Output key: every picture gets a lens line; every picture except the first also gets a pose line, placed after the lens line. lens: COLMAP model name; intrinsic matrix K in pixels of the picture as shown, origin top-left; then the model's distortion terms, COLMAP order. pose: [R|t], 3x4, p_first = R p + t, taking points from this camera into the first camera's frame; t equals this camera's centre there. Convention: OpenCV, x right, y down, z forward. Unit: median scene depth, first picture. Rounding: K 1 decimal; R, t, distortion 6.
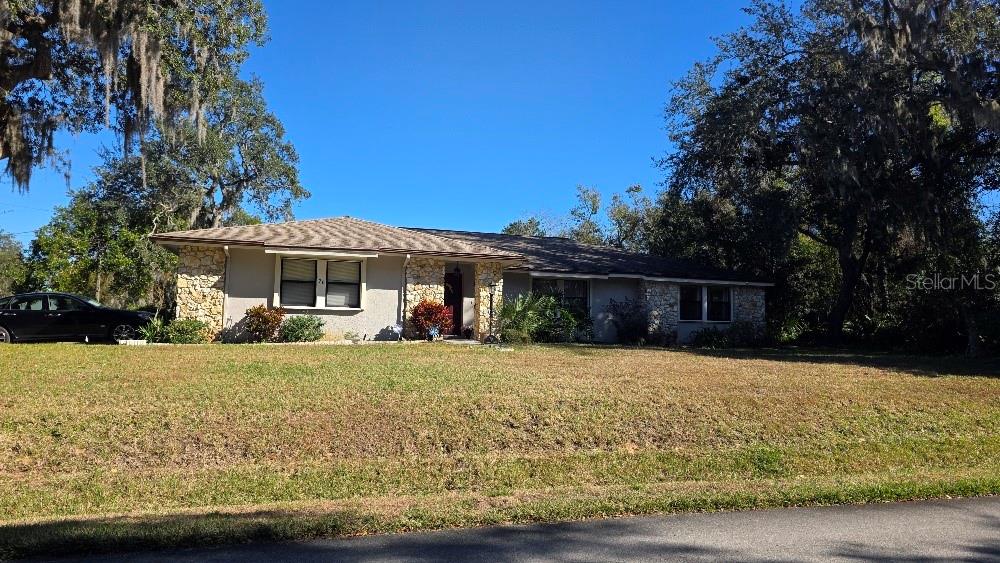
lens RADIAL K [[677.4, 0, 506.5], [0, 677.4, 286.5], [0, 0, 1]] dist [0.079356, -0.067658]
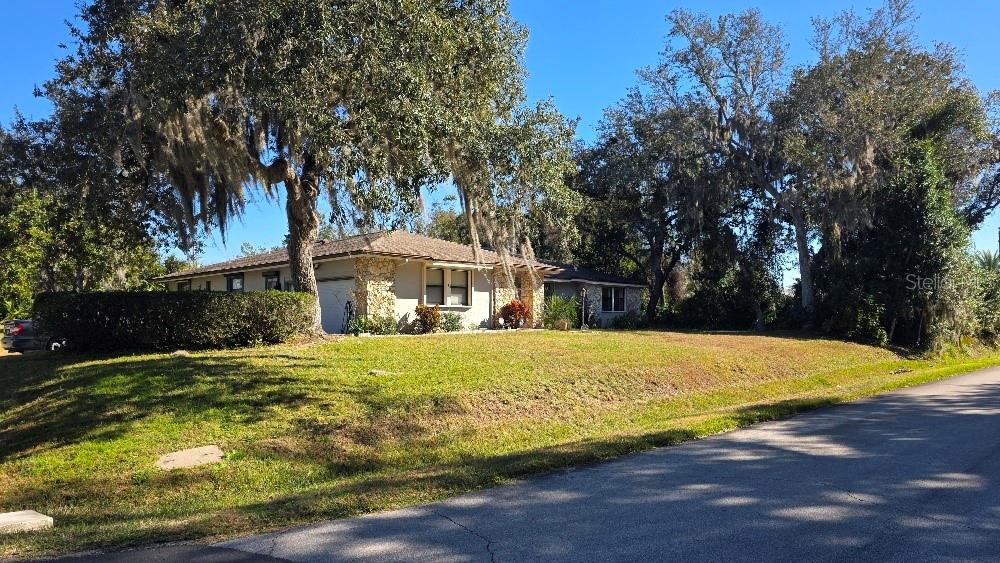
lens RADIAL K [[677.4, 0, 506.5], [0, 677.4, 286.5], [0, 0, 1]] dist [0.079356, -0.067658]
pose [[0.879121, 0.002776, 0.476591, -0.772923], [-0.008936, 0.999903, 0.010660, -0.020374], [-0.476515, -0.013631, 0.879061, -0.200969]]
